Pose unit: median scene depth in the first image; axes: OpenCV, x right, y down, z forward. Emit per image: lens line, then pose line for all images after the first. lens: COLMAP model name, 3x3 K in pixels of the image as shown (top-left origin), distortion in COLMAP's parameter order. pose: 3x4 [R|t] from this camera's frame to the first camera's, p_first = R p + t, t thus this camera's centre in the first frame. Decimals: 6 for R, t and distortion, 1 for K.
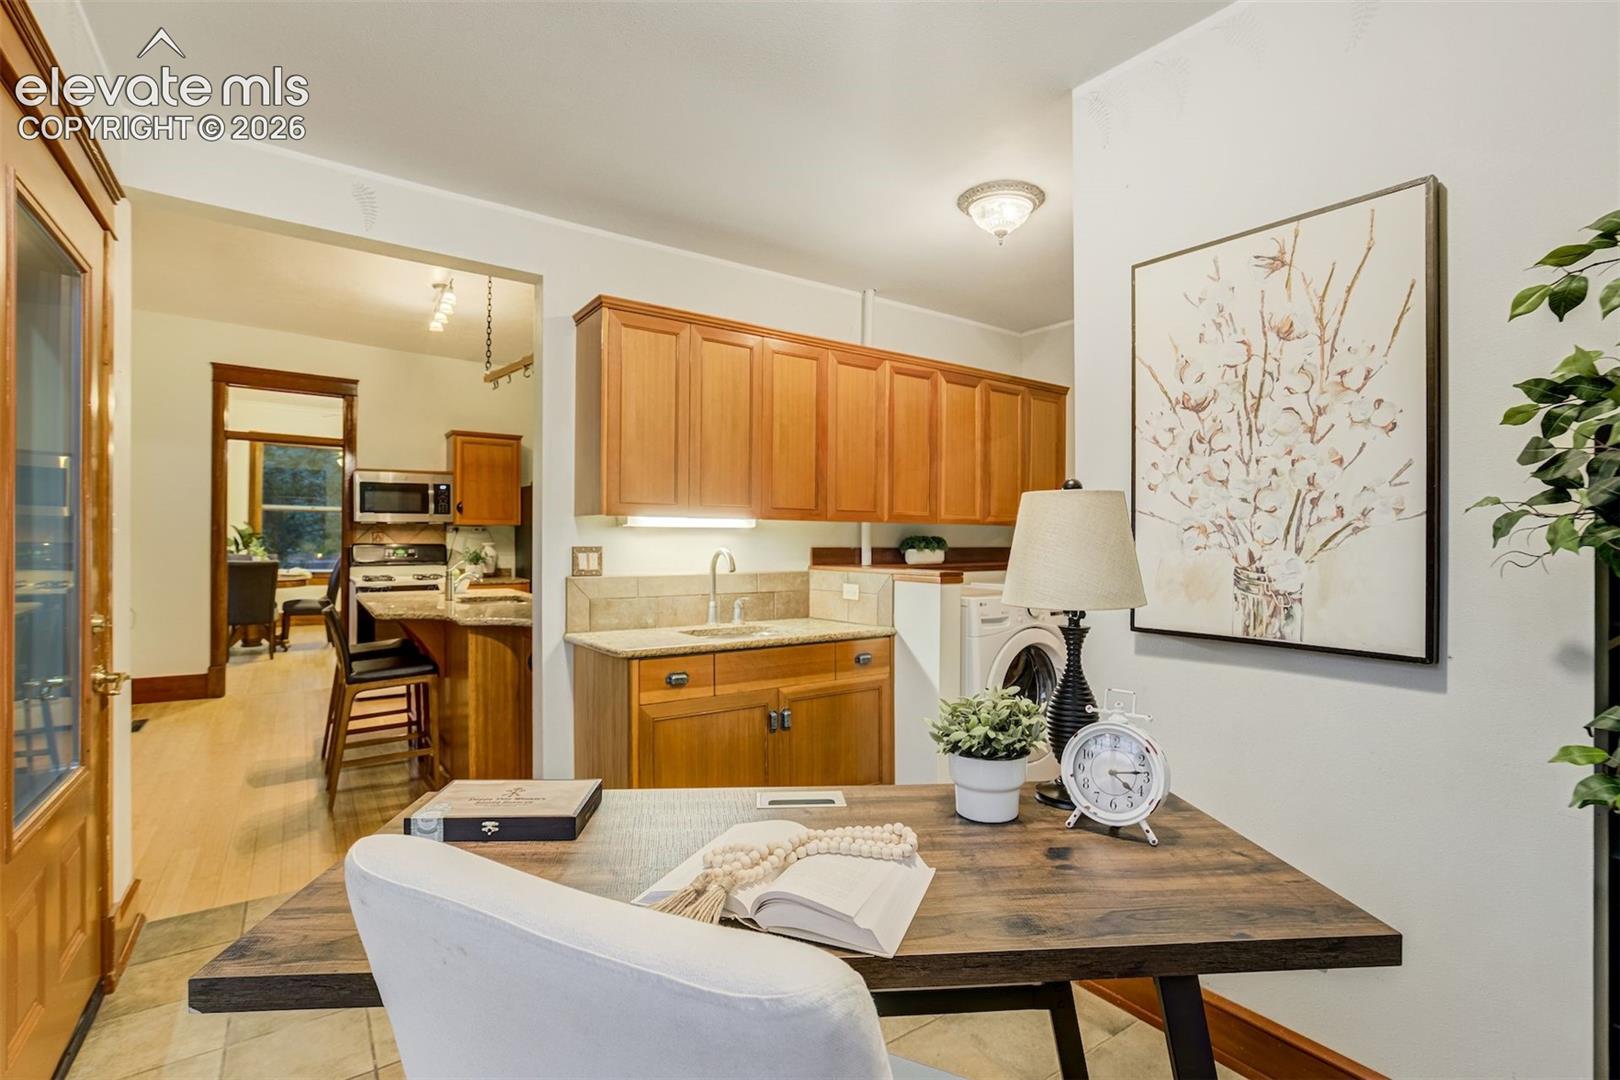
lens RADIAL K [[759.9, 0, 803.7], [0, 759.9, 541.3], [0, 0, 1]] dist [-0.022615, 0.007257]
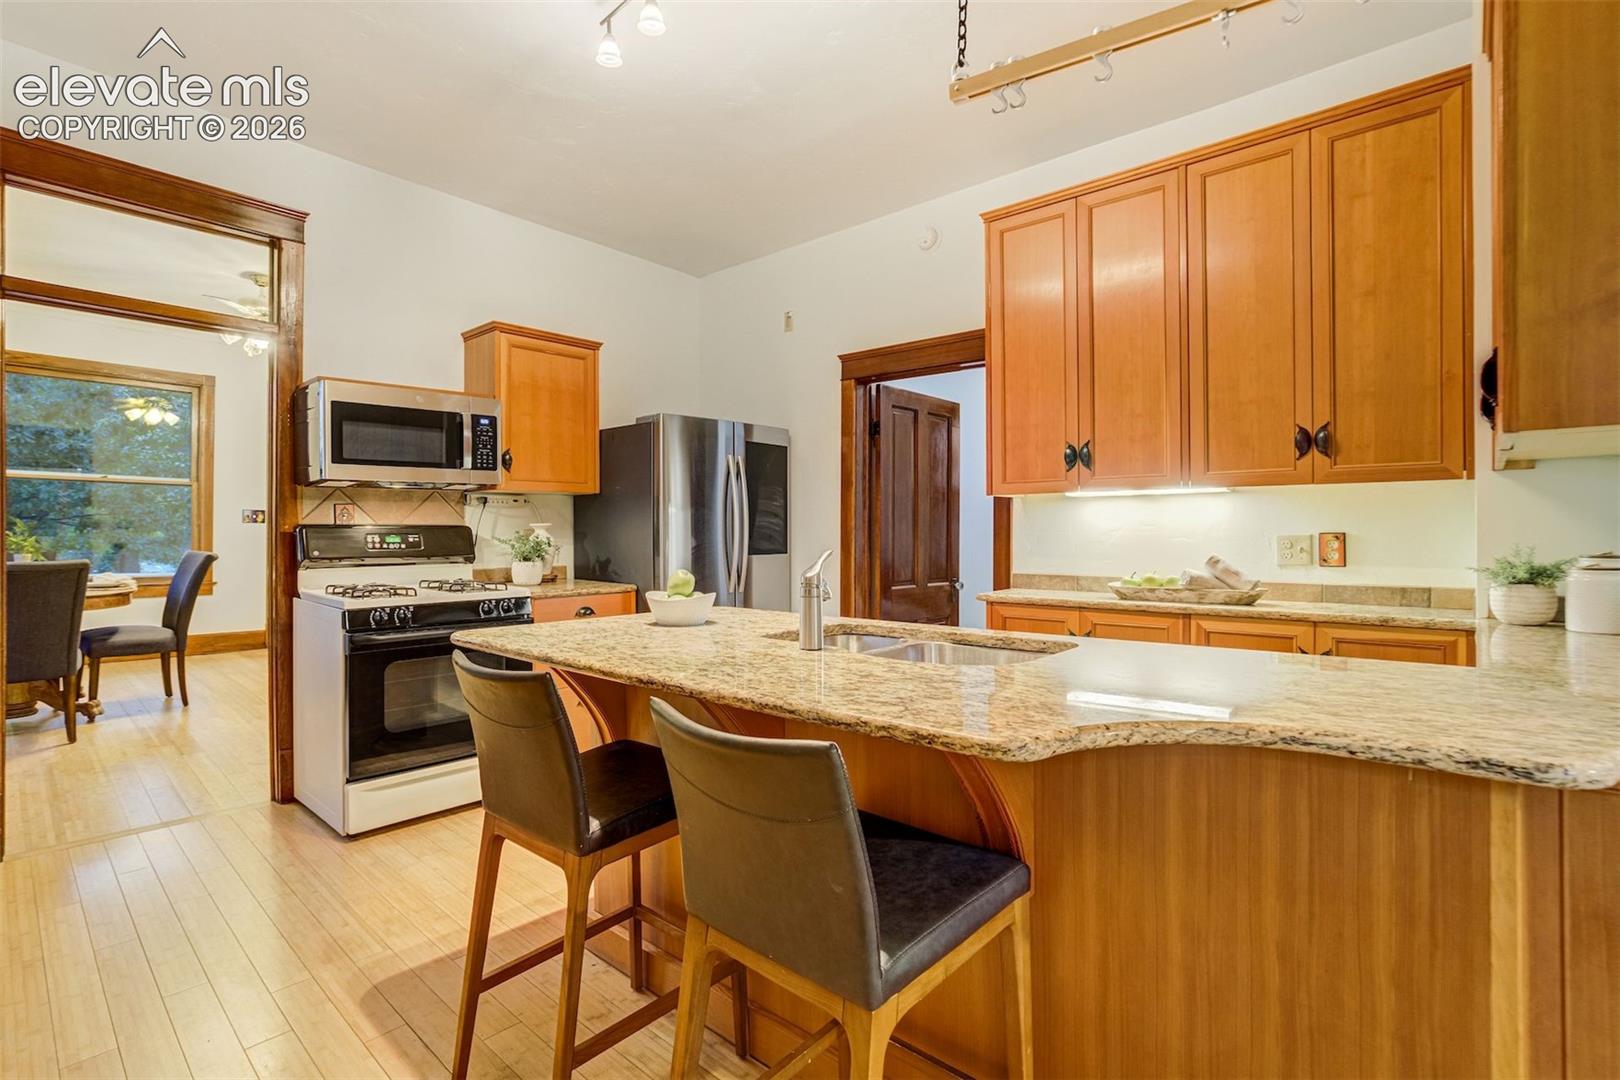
lens RADIAL K [[759.9, 0, 814.1], [0, 759.9, 531.7], [0, 0, 1]] dist [-0.022615, 0.007257]
pose [[0.968583, -0.004977, 0.248640, -0.360009], [0.006245, 0.999971, -0.004314, 0.012154], [-0.248611, 0.005731, 0.968586, 0.382017]]
